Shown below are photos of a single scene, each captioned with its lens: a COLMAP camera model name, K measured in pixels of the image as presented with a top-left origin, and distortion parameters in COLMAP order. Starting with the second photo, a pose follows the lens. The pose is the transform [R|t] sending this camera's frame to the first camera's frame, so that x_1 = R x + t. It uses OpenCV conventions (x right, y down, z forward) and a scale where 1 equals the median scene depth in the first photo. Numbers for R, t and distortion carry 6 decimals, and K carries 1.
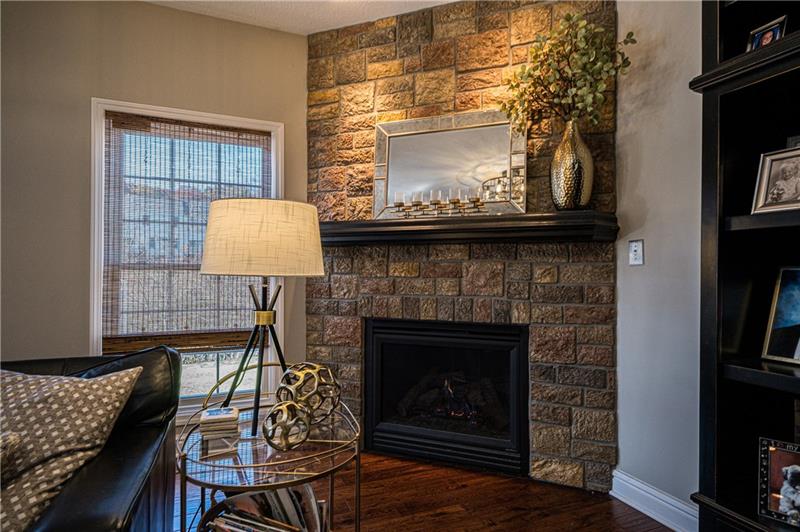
lens RADIAL K [[422.6, 0, 400.8], [0, 422.6, 268.3], [0, 0, 1]] dist [-0.007397, -0.000689]
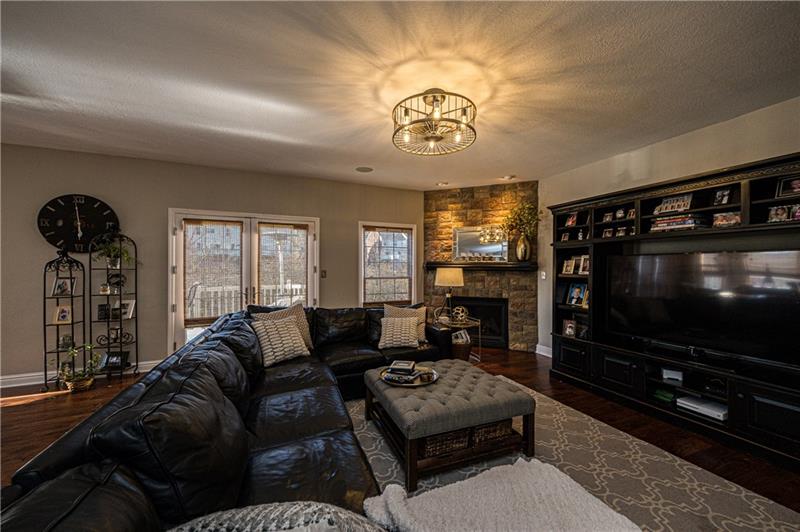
lens RADIAL K [[292.6, 0, 398.4], [0, 292.6, 266.8], [0, 0, 1]] dist [-0.000669, -0.000013]
pose [[0.999996, -0.002816, -0.000551, -0.472002], [0.002819, 0.999973, 0.006819, -0.103723], [0.000532, -0.006820, 0.999977, -1.063647]]
